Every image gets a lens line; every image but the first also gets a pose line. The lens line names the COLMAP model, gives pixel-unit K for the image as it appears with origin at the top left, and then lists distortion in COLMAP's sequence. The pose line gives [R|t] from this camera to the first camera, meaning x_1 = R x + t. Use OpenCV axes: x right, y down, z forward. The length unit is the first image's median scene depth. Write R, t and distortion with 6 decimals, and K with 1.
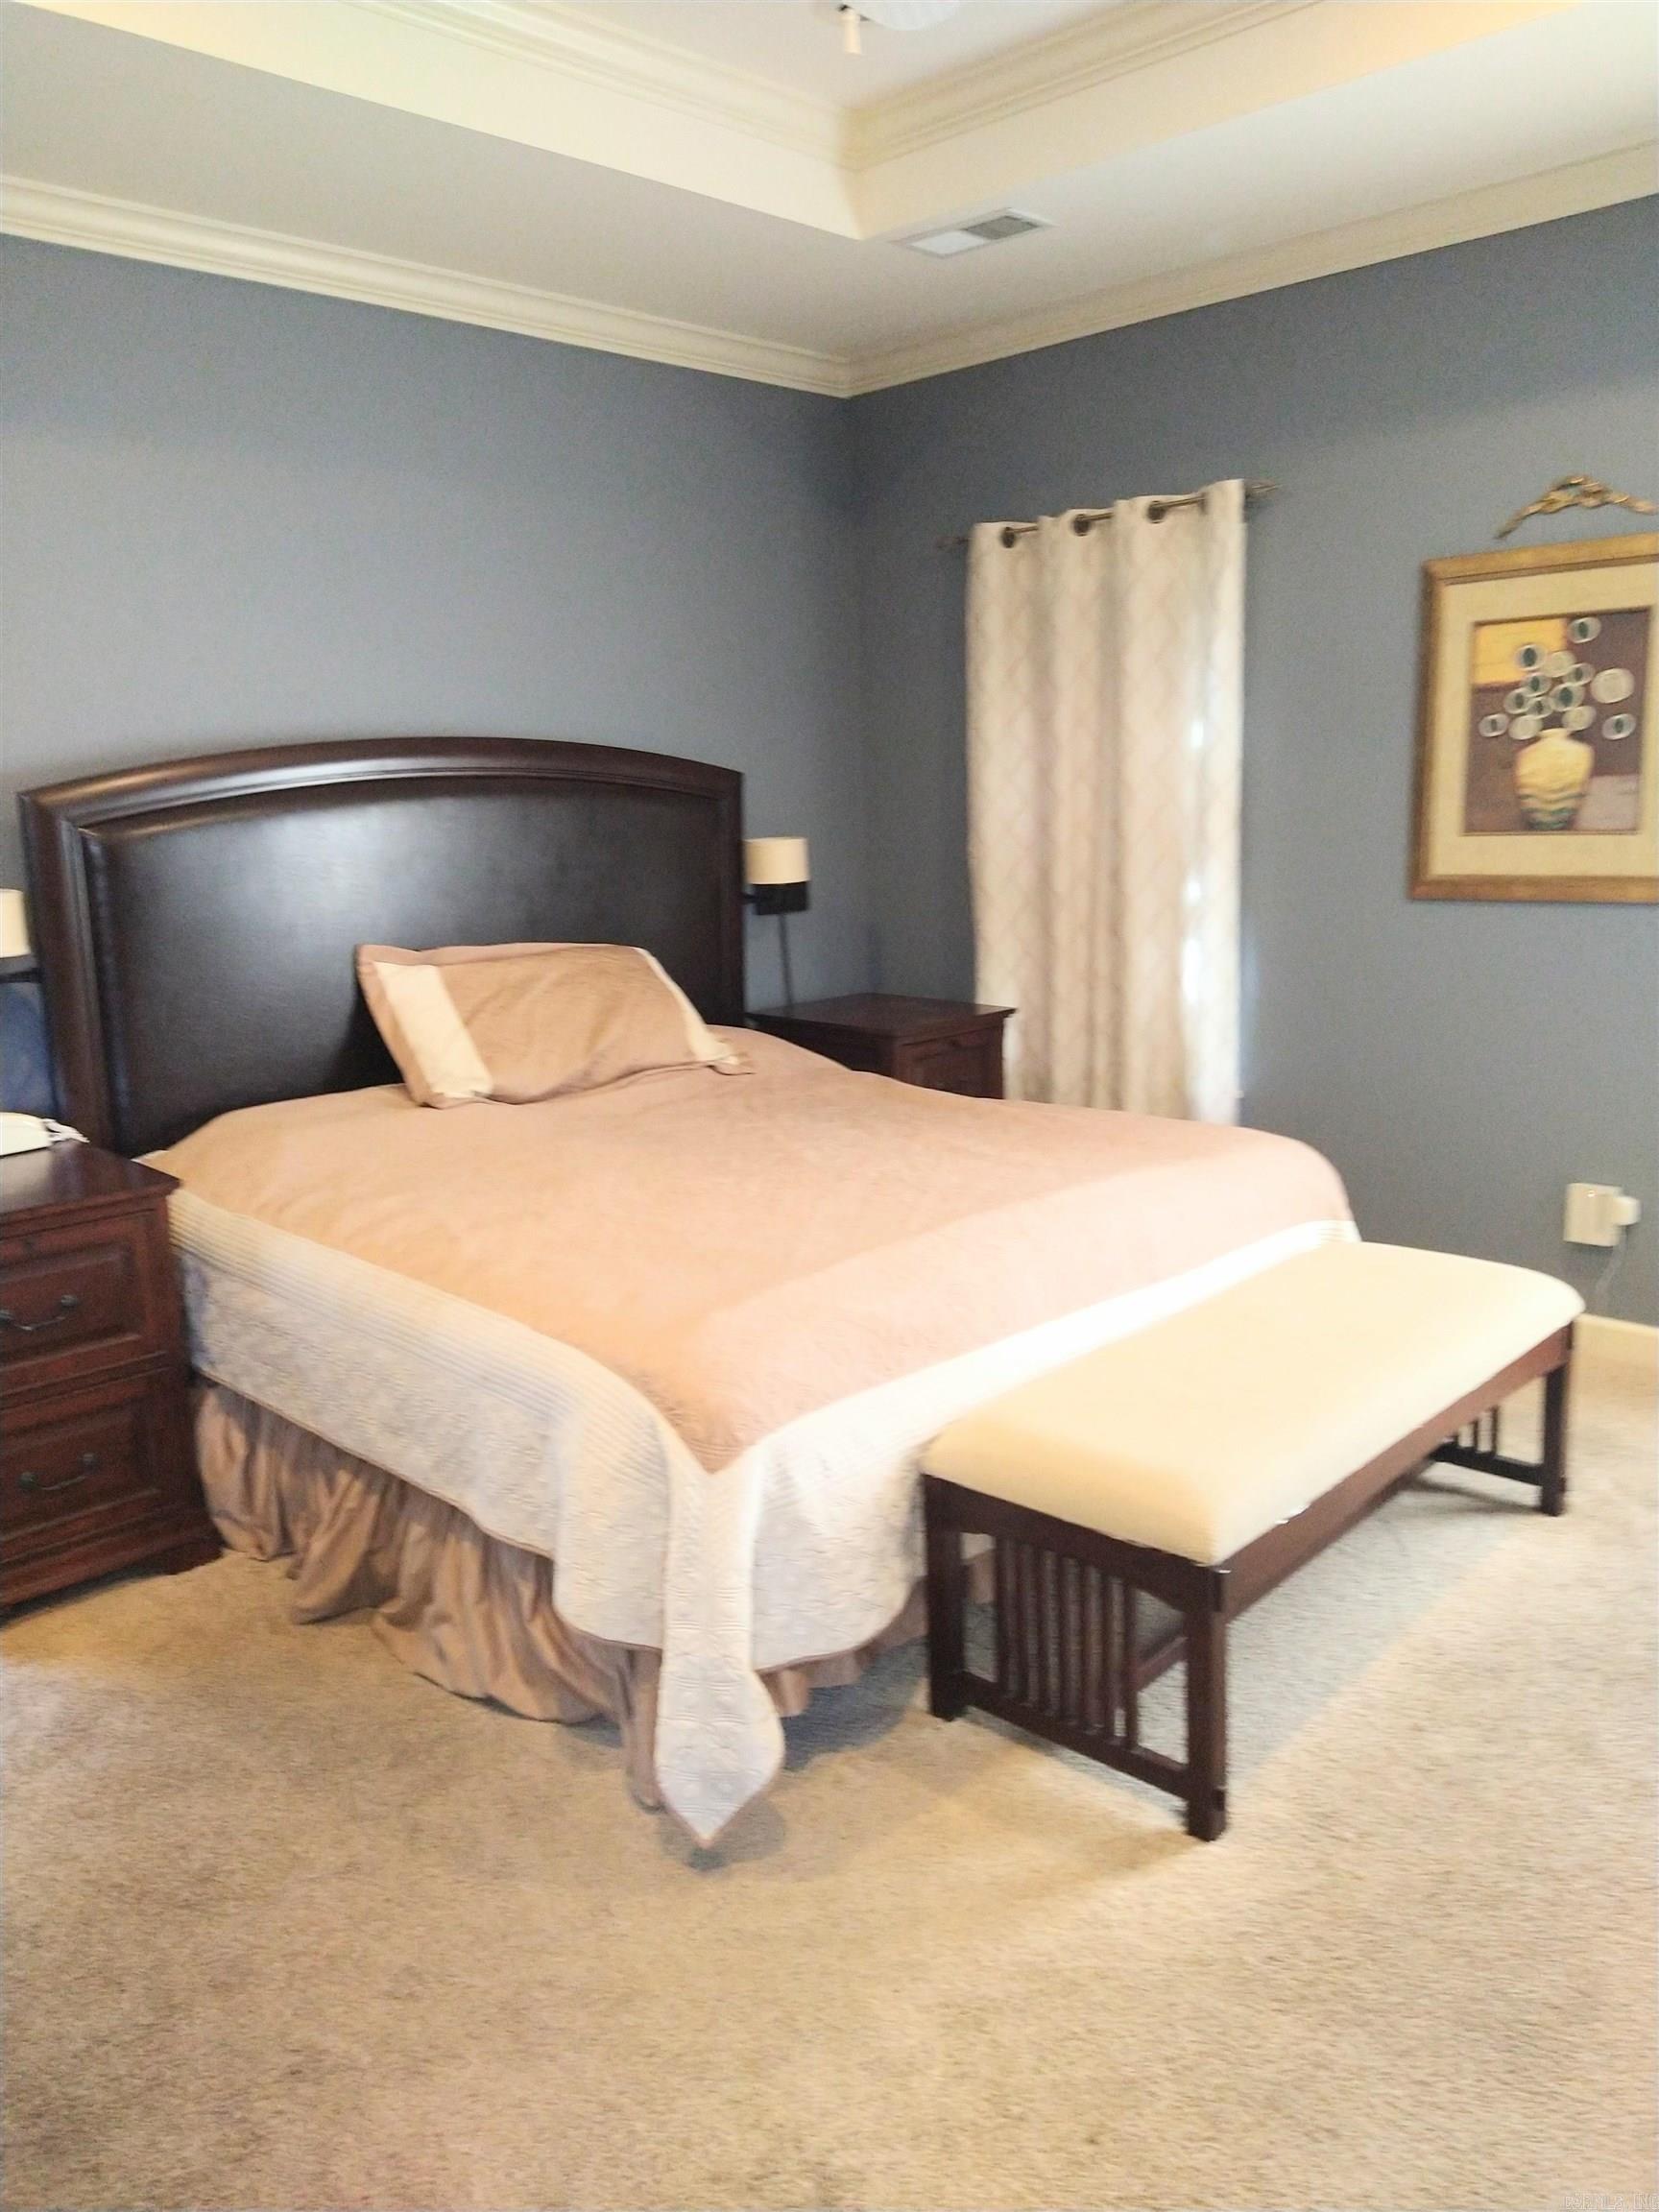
lens RADIAL K [[1665.6, 0, 829.5], [0, 1665.6, 1106.0], [0, 0, 1]] dist [0.319837, -0.321543]
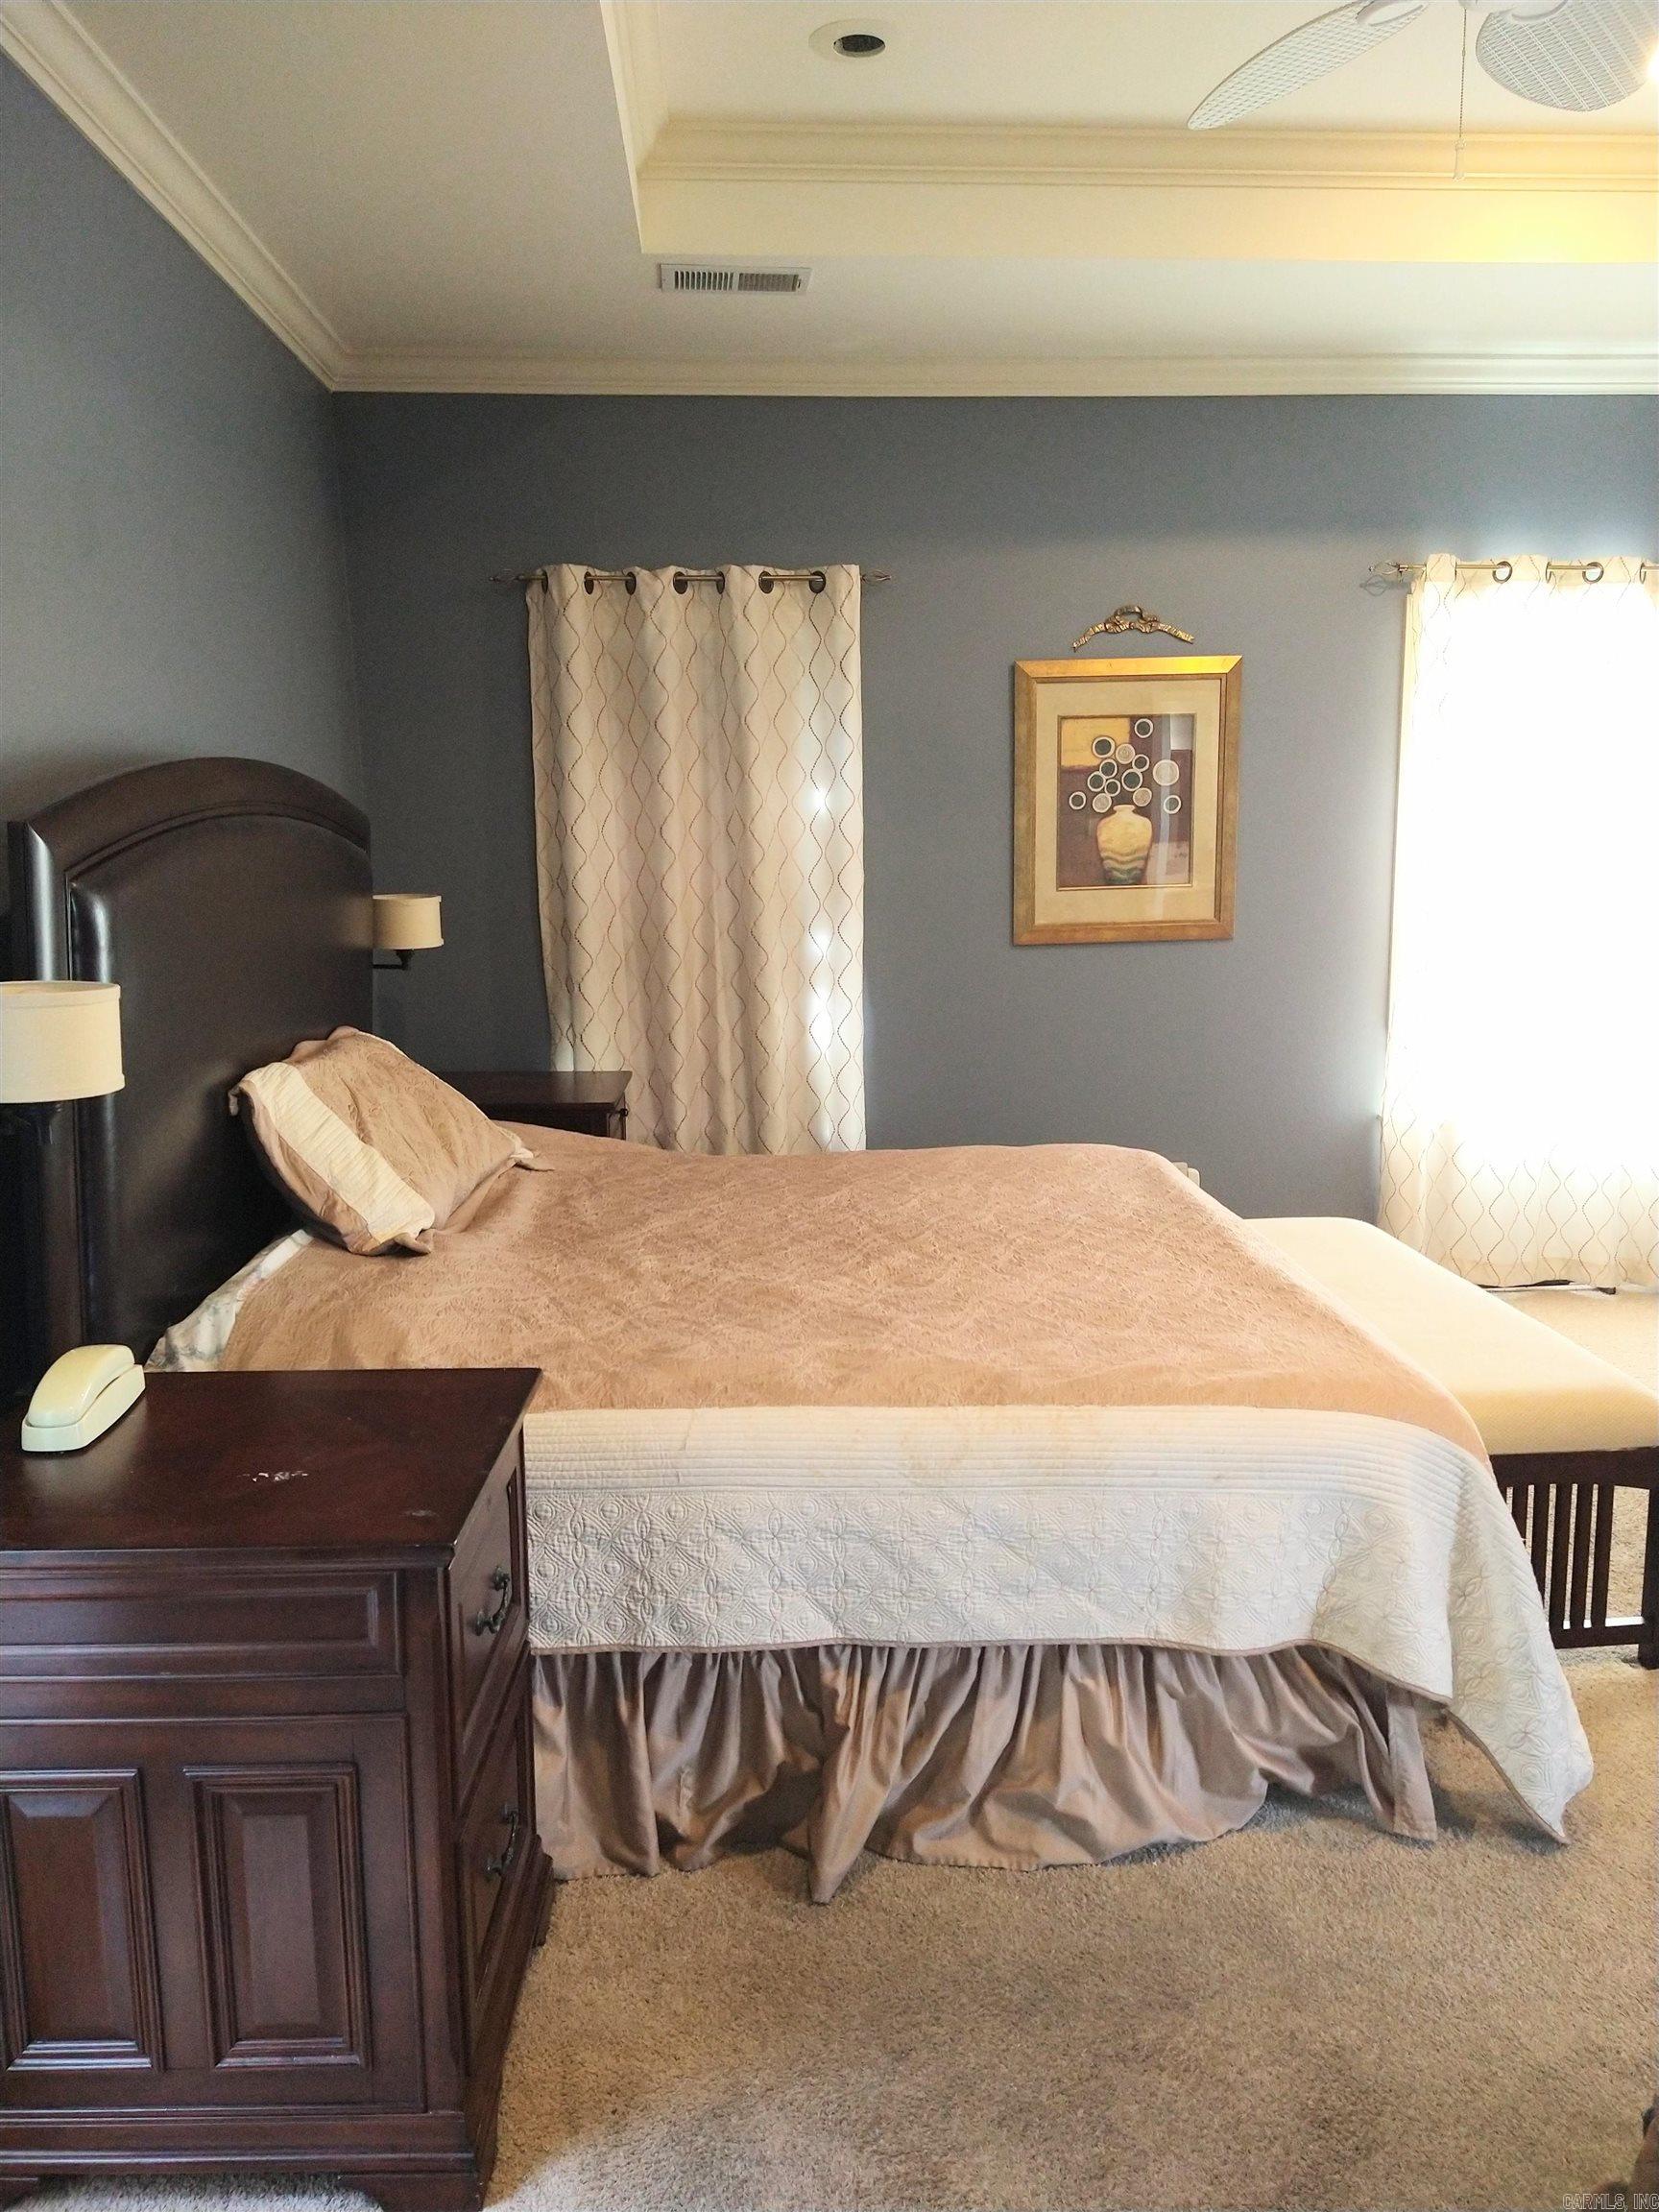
lens RADIAL K [[1665.6, 0, 829.5], [0, 1665.6, 1106.0], [0, 0, 1]] dist [0.319837, -0.321543]
pose [[0.664945, -0.096185, 0.740673, -0.634455], [0.145352, 0.989378, -0.002008, -0.028908], [-0.732612, 0.108994, 0.671863, 0.353780]]
